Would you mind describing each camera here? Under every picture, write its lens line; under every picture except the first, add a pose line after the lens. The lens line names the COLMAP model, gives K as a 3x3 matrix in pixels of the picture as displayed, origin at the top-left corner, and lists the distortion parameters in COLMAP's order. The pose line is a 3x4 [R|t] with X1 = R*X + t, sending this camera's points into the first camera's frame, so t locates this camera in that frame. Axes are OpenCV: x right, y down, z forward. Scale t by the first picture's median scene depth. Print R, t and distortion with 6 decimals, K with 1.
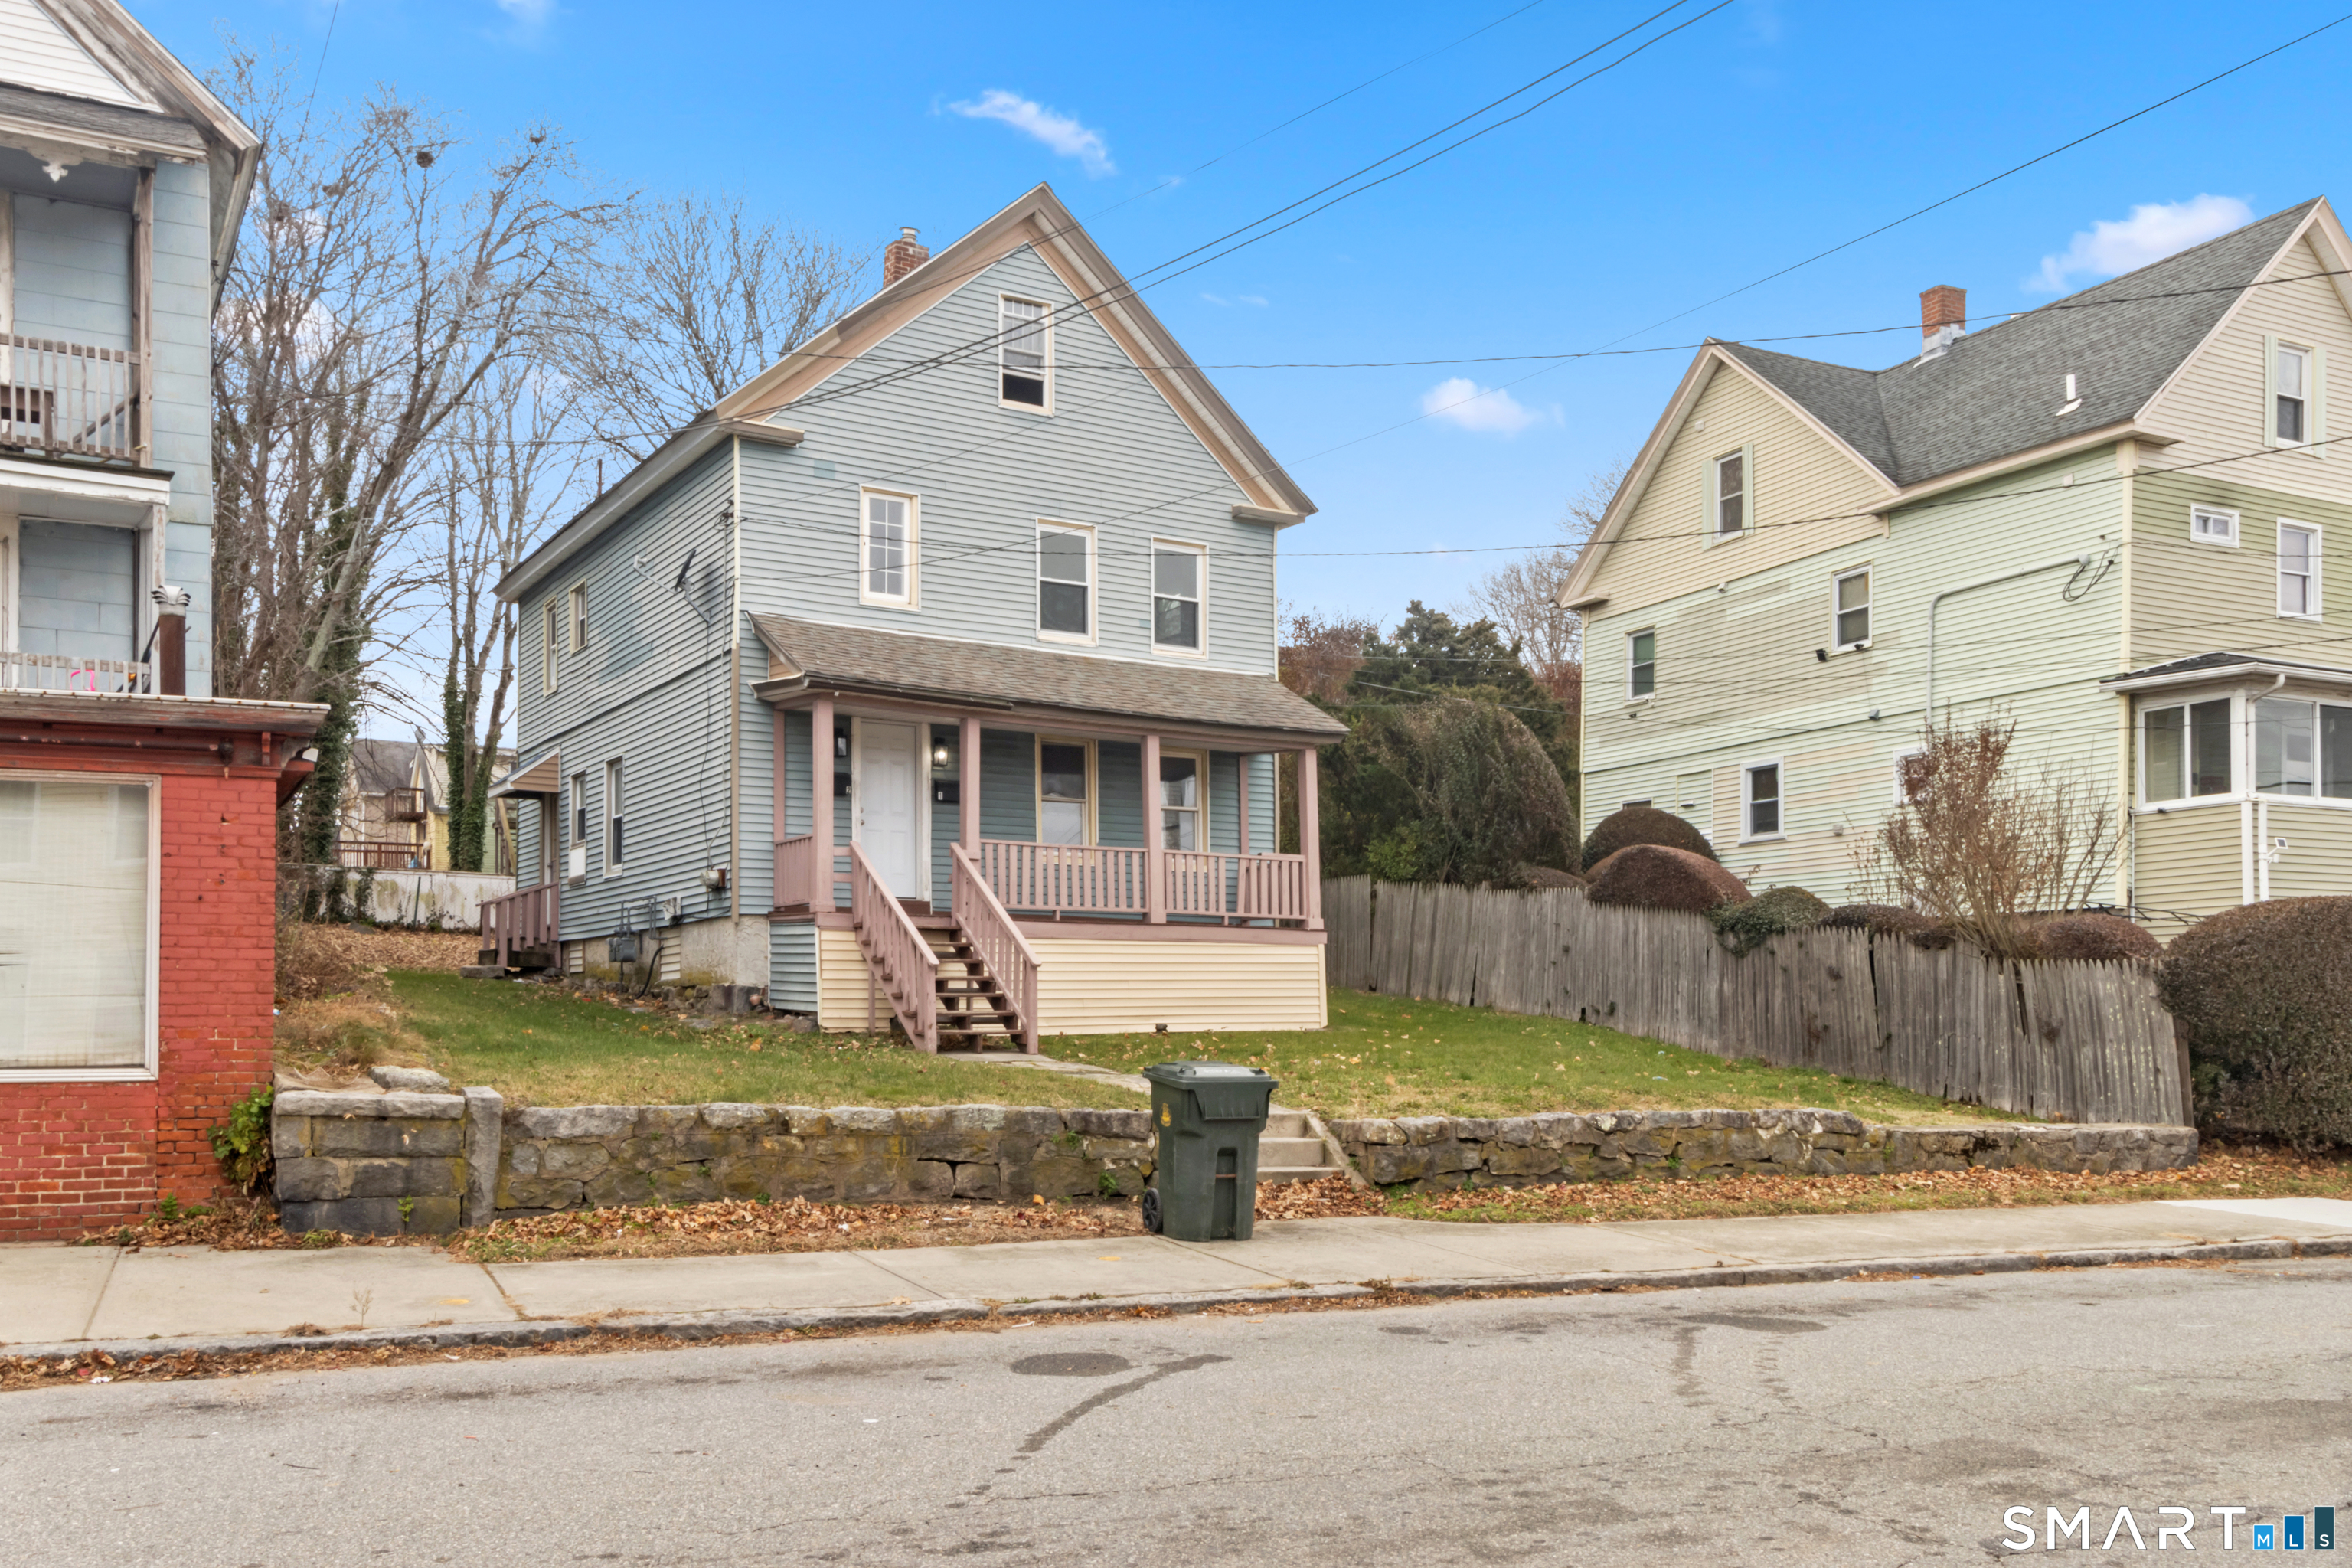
lens RADIAL K [[1888.0, 0, 1176.0], [0, 1888.0, 784.0], [0, 0, 1]] dist [0.001179, 0.003864]
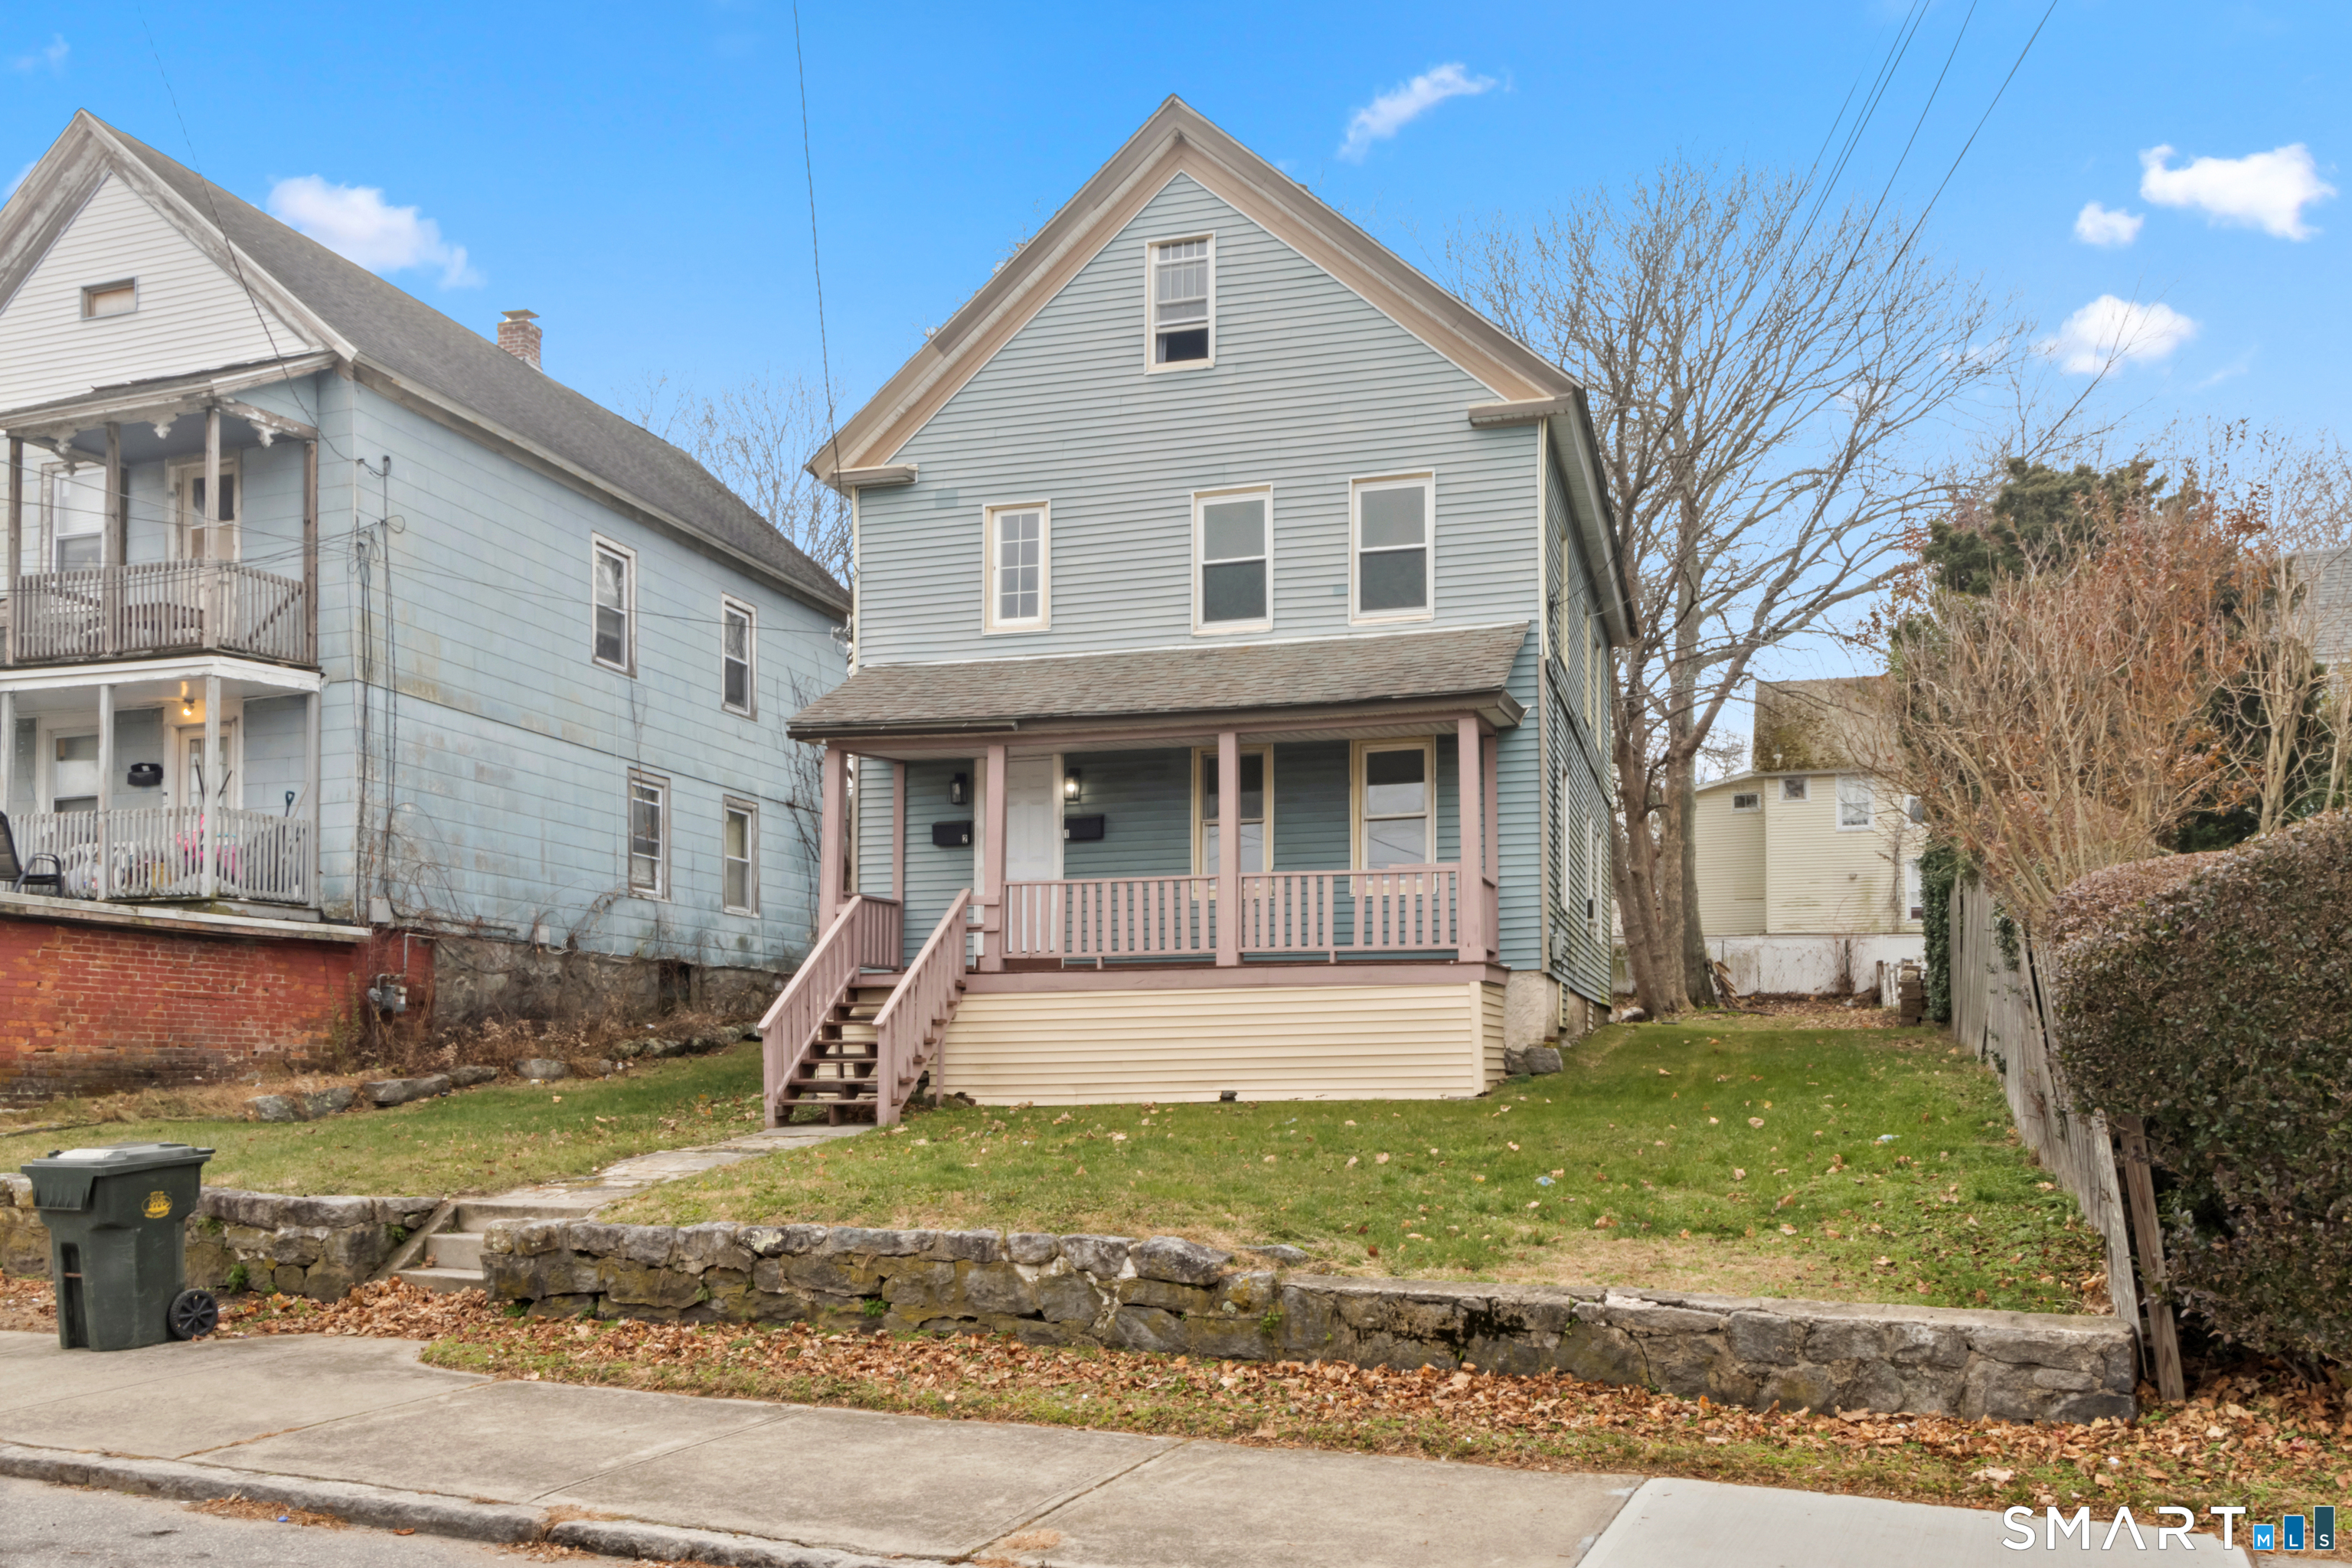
lens RADIAL K [[1912.9, 0, 1176.3], [0, 1912.9, 871.1], [0, 0, 1]] dist [0.005773, 0.000618]
pose [[0.676333, -0.085899, -0.731571, 0.739374], [0.097309, 0.994892, -0.026855, 0.069066], [0.730140, -0.053026, 0.681237, 0.560451]]
